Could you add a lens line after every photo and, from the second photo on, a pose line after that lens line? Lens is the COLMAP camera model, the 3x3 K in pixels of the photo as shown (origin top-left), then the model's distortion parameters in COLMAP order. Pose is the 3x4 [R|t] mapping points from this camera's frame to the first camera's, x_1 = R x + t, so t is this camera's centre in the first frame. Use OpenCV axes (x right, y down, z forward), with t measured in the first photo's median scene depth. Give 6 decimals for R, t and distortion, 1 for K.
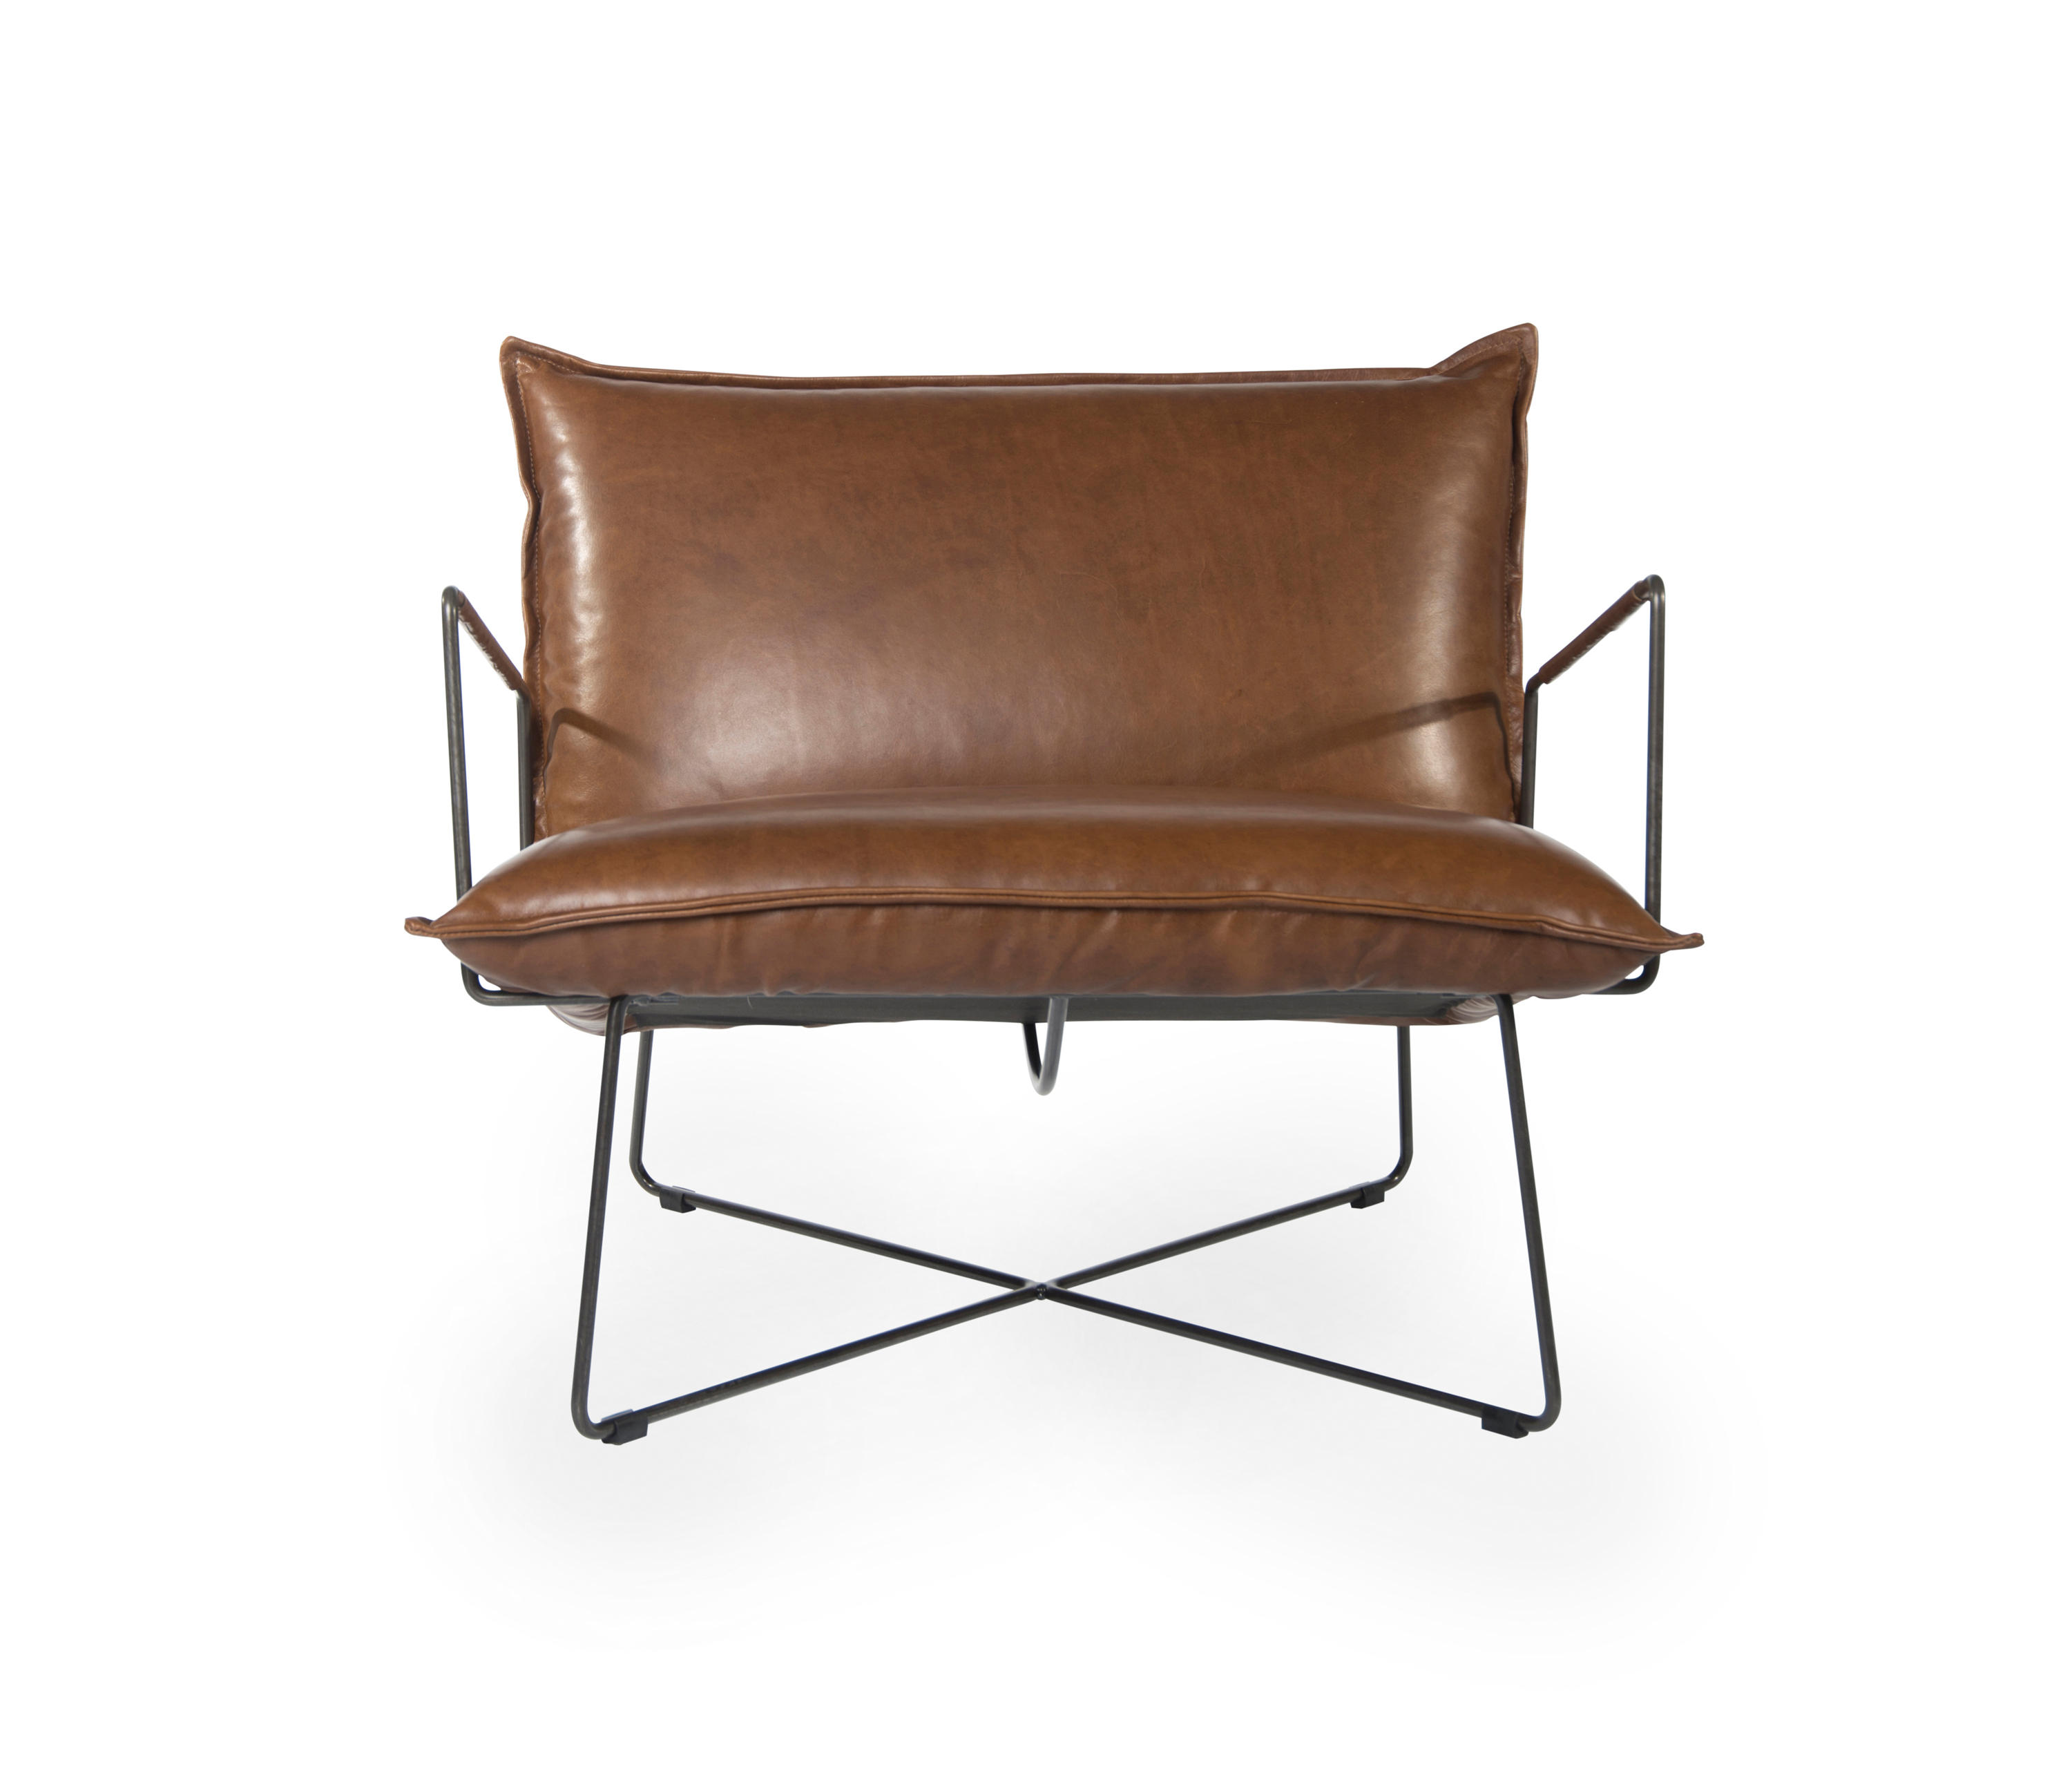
lens RADIAL K [[4422.1, 0, 1040.7], [0, 4422.1, 873.8], [0, 0, 1]] dist [0.547900, 0.000000]
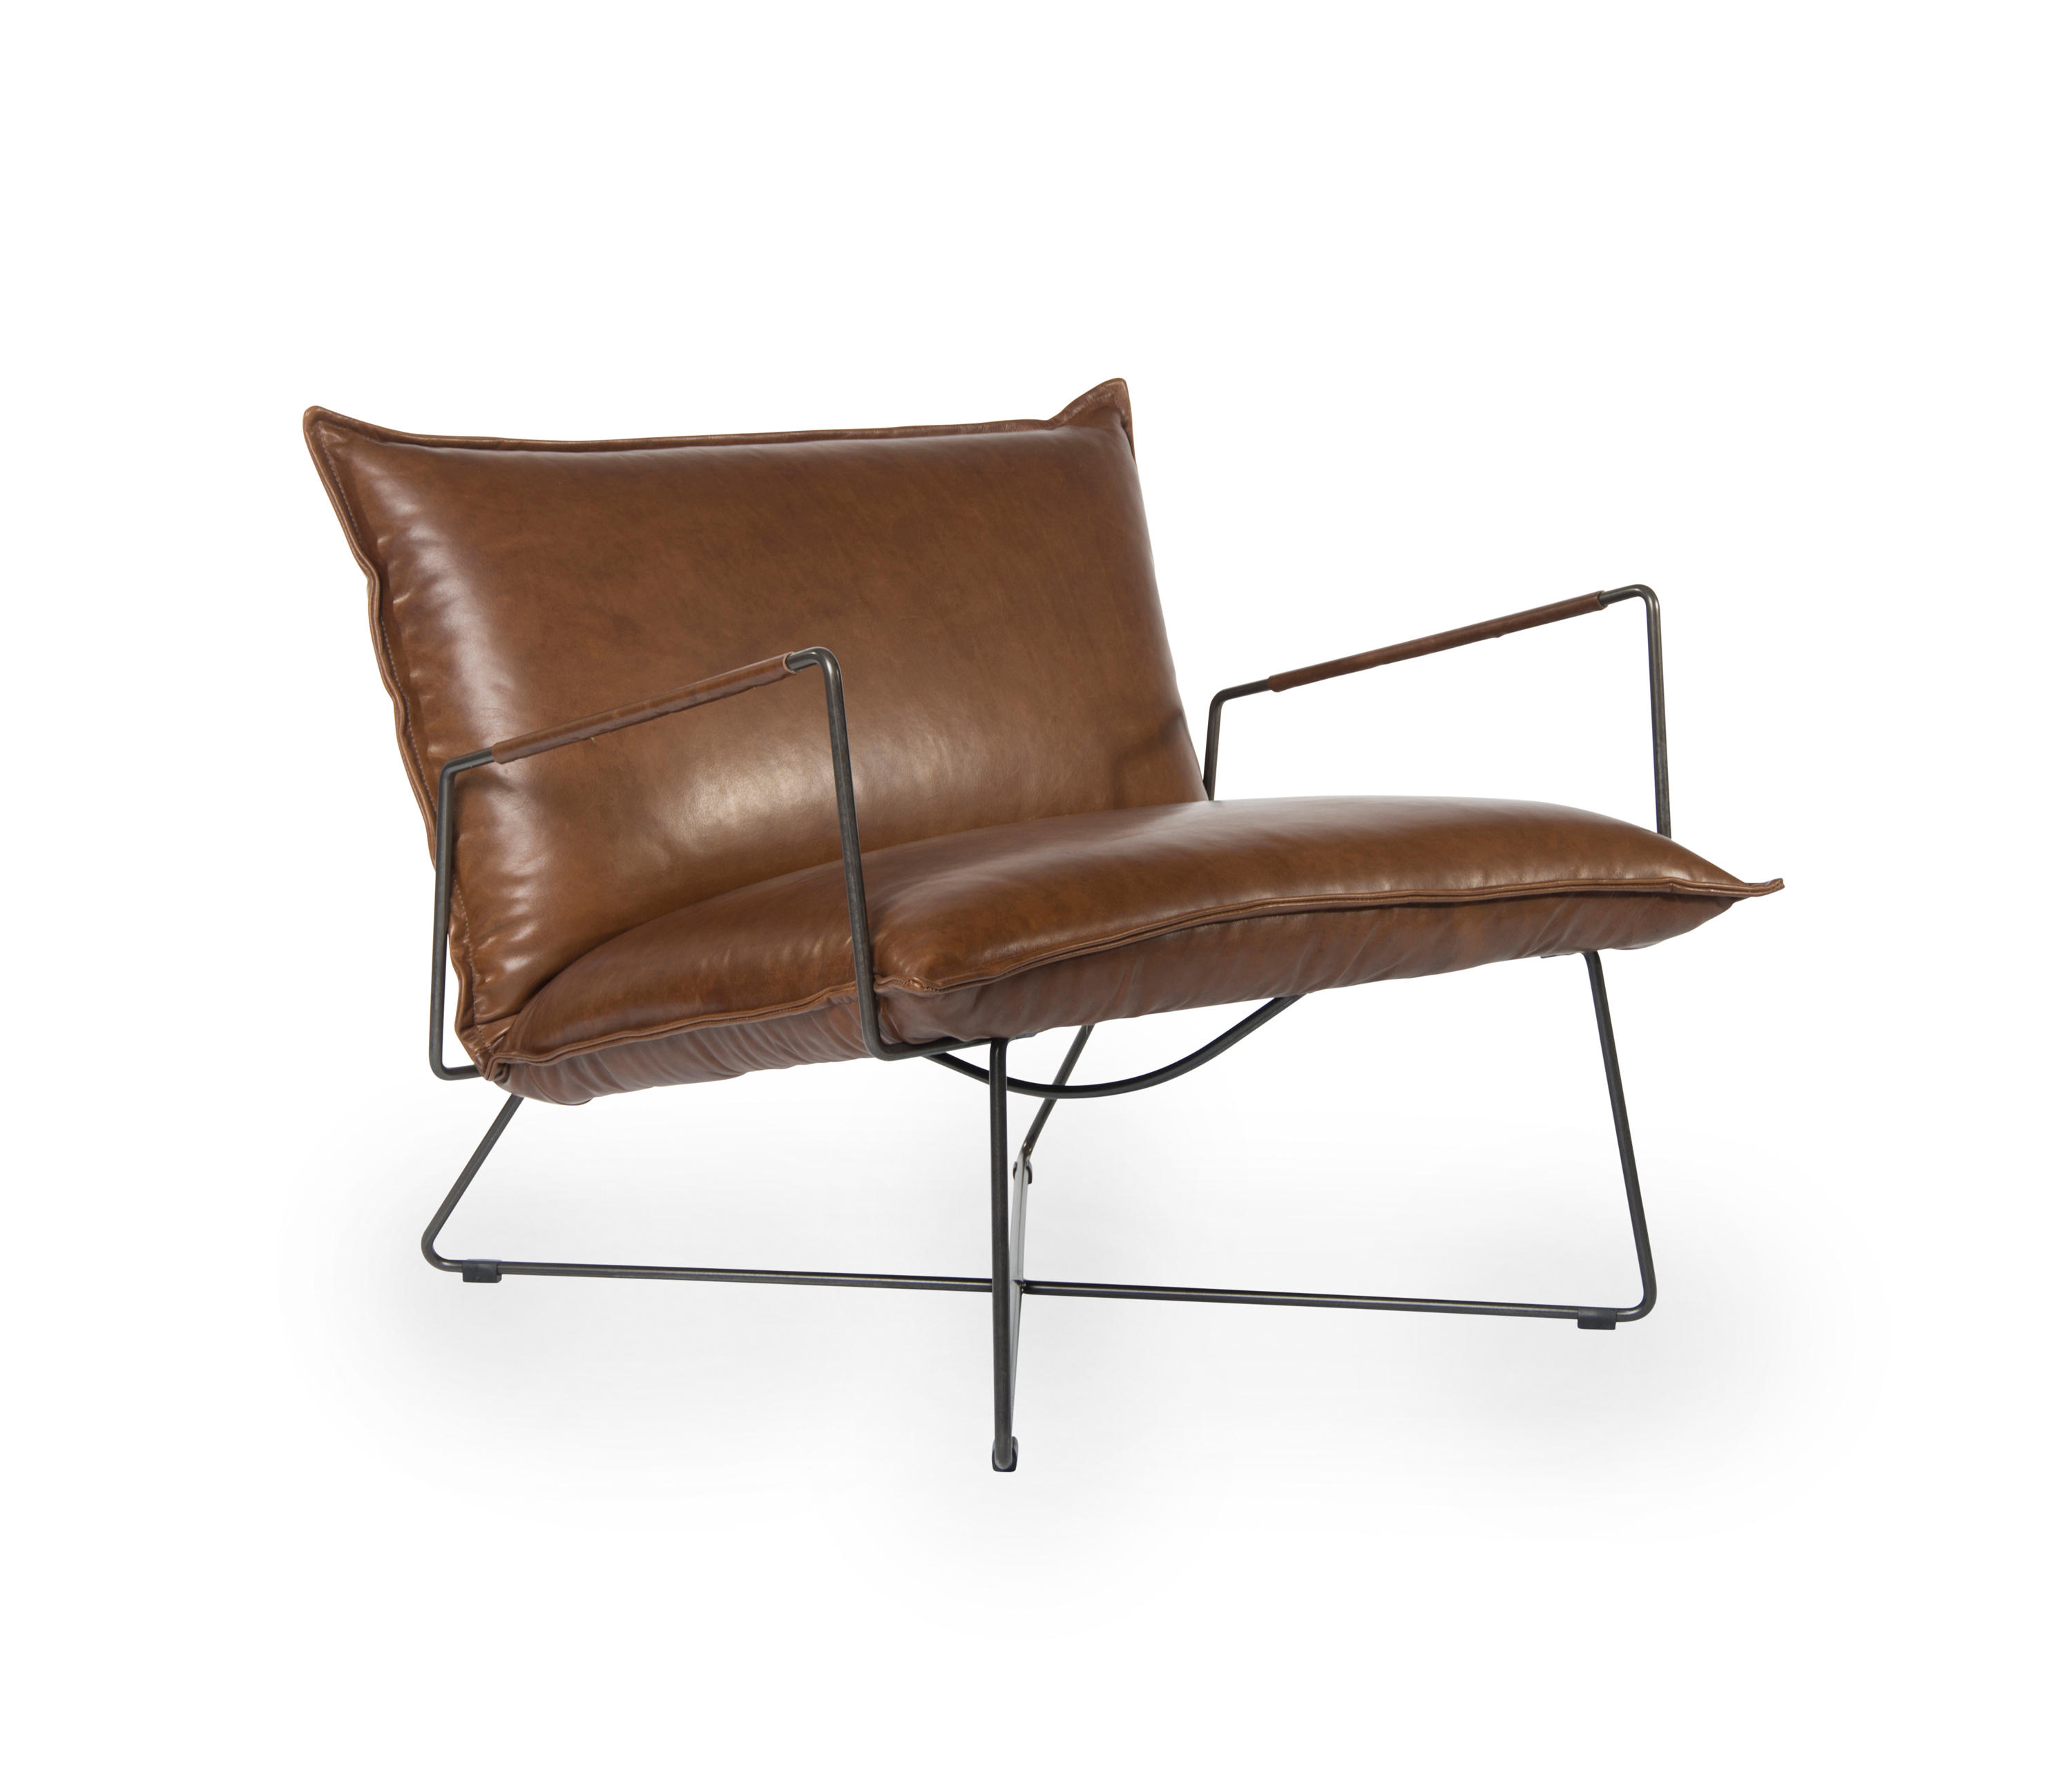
lens RADIAL K [[4422.1, 0, 1035.6], [0, 4422.1, 900.4], [0, 0, 1]] dist [0.547900, 0.000000]
pose [[0.799472, -0.090082, 0.593911, -0.600343], [0.091424, 0.995421, 0.027915, -0.027071], [-0.593706, 0.031981, 0.804046, 0.131303]]
